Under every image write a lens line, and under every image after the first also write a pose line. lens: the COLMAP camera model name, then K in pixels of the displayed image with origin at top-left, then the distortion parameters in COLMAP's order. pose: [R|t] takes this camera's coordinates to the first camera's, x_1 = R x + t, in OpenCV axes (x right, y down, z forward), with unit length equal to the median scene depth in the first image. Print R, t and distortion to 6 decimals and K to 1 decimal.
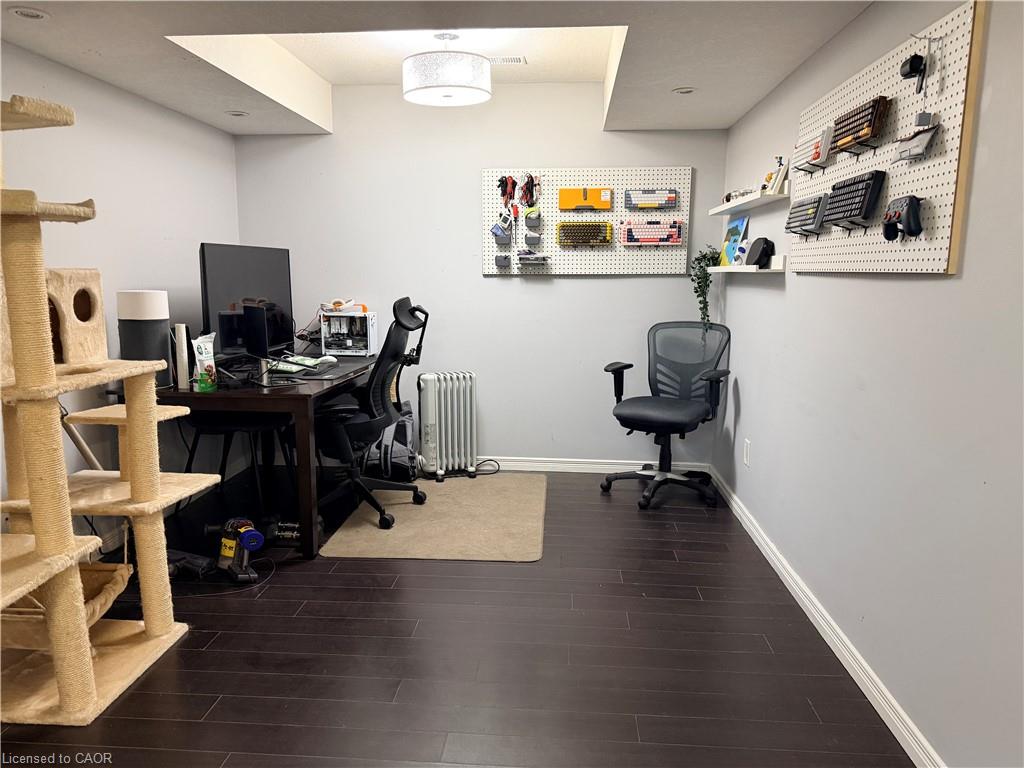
lens RADIAL K [[724.0, 0, 506.8], [0, 724.0, 385.4], [0, 0, 1]] dist [0.064195, -0.051160]
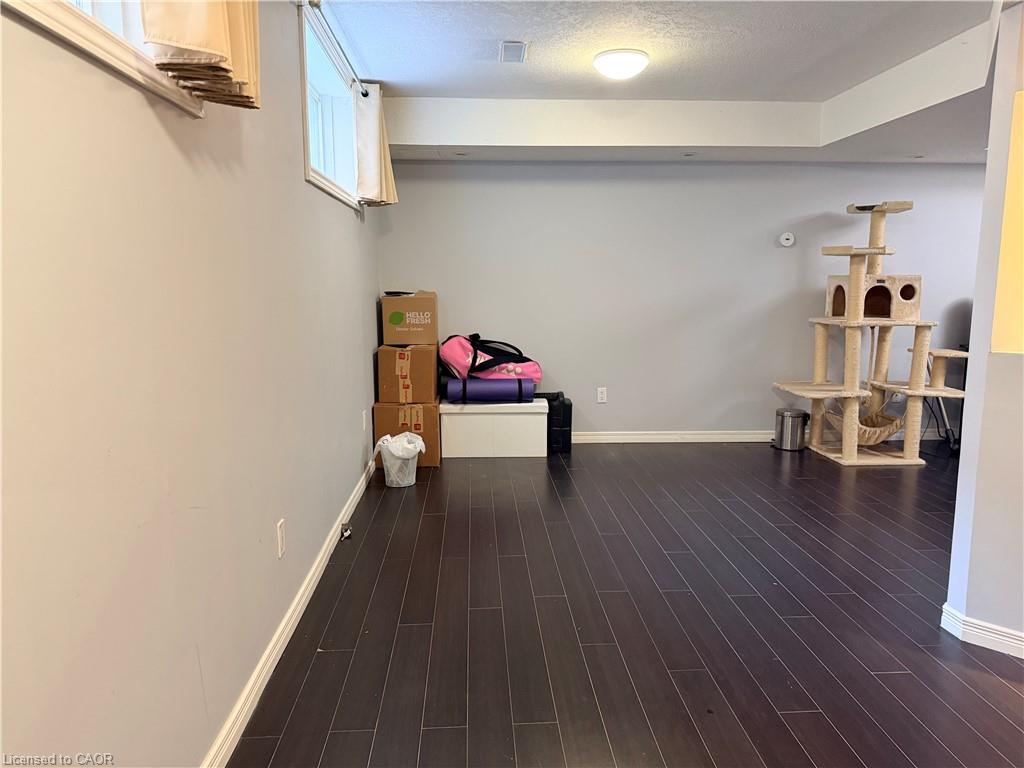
lens RADIAL K [[722.0, 0, 512.0], [0, 722.0, 384.0], [0, 0, 1]] dist [0.133007, -0.224725]
pose [[0.134443, 0.140150, -0.980960, 1.017081], [-0.151581, 0.981205, 0.119411, 0.051120], [0.979259, 0.132641, 0.153160, -0.295057]]
